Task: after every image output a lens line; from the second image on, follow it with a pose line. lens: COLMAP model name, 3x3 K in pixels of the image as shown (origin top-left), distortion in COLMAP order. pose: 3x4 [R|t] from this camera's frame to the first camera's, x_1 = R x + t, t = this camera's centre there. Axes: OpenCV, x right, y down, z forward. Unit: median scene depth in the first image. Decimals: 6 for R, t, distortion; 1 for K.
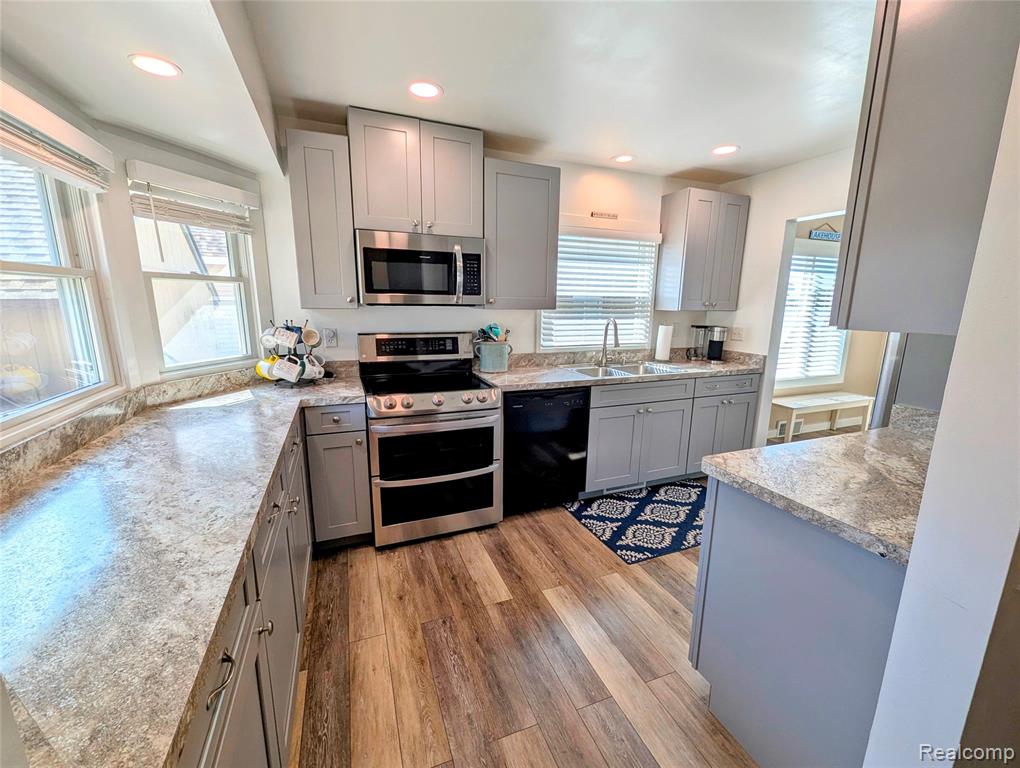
lens RADIAL K [[421.7, 0, 511.1], [0, 421.7, 385.5], [0, 0, 1]] dist [-0.000019, -0.000023]
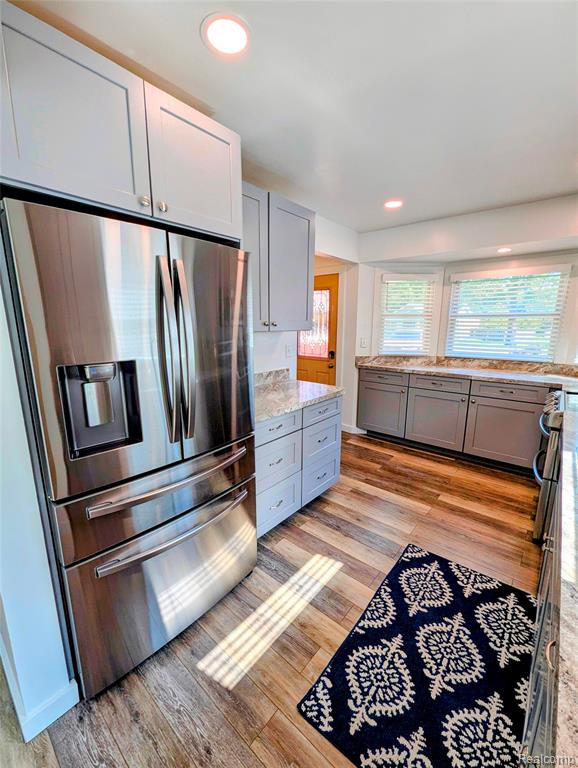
lens RADIAL K [[317.5, 0, 288.2], [0, 317.5, 384.8], [0, 0, 1]] dist [-0.000019, -0.000023]
pose [[-0.882352, 0.078672, -0.463967, 0.940261], [-0.107148, 0.926443, 0.360863, -0.270766], [0.458229, 0.368121, -0.809020, 1.374138]]
